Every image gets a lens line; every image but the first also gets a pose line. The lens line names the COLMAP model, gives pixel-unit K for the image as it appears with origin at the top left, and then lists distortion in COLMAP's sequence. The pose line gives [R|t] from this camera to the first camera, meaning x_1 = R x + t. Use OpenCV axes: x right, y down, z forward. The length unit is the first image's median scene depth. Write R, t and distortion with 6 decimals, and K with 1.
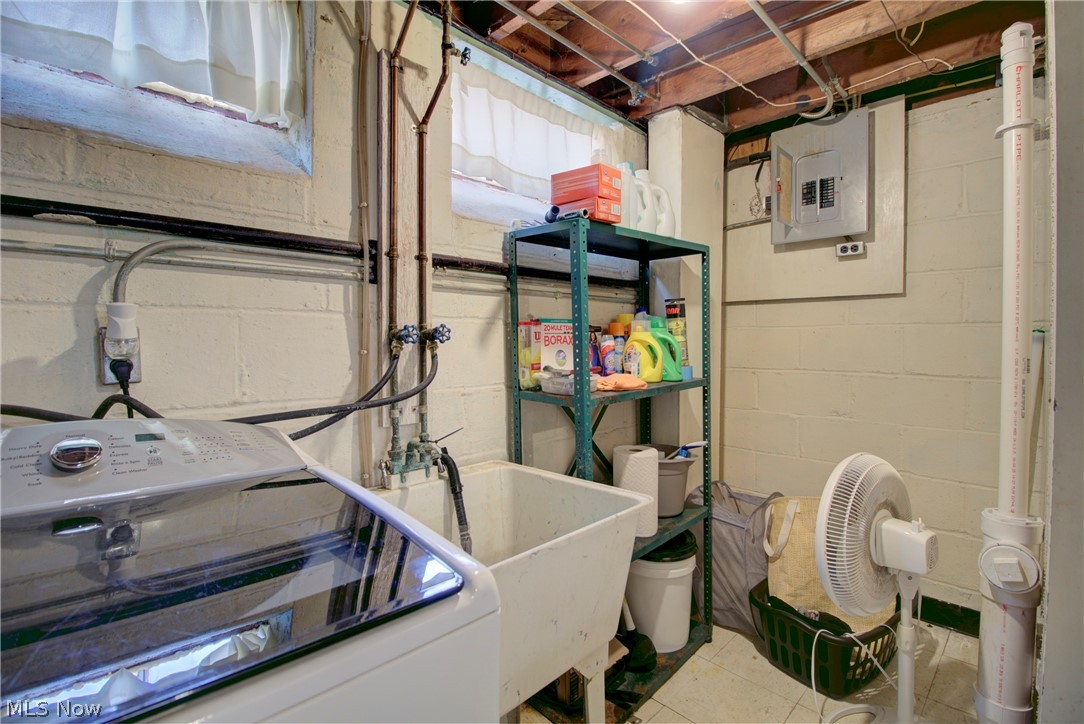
lens RADIAL K [[503.4, 0, 542.0], [0, 503.4, 348.7], [0, 0, 1]] dist [-0.006088, -0.008567]
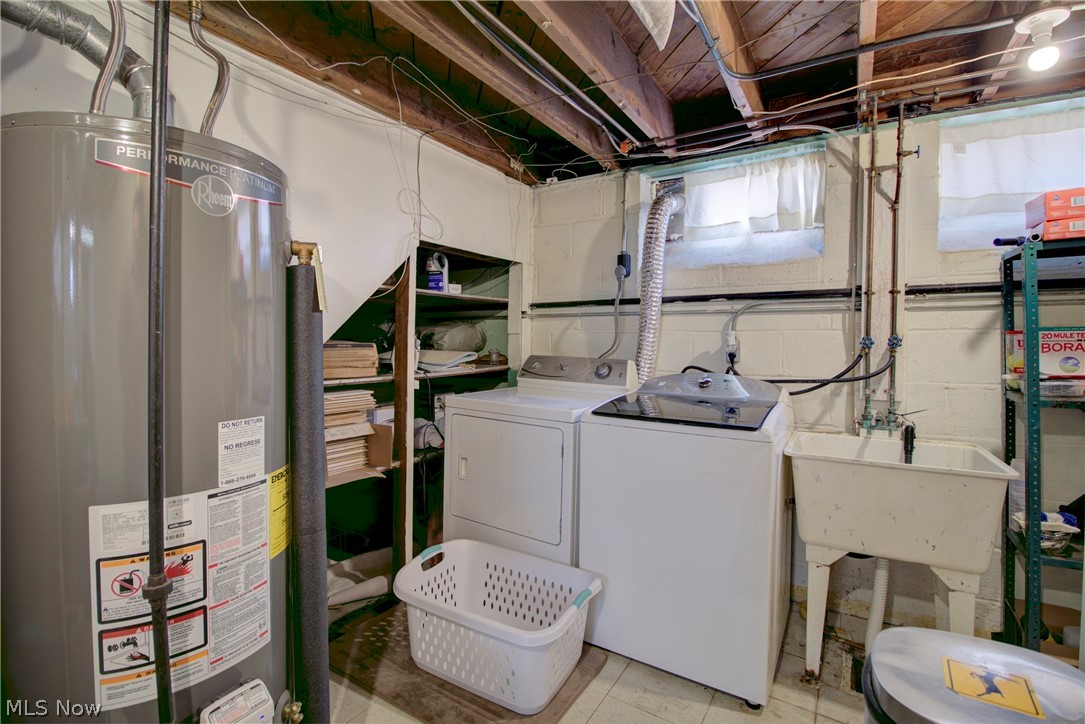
lens RADIAL K [[503.9, 0, 540.5], [0, 503.9, 356.0], [0, 0, 1]] dist [-0.006088, -0.008567]
pose [[0.241633, 0.021610, -0.970127, 1.018693], [-0.023505, 0.999589, 0.016411, 0.013389], [0.970083, 0.018837, 0.242042, -0.409627]]
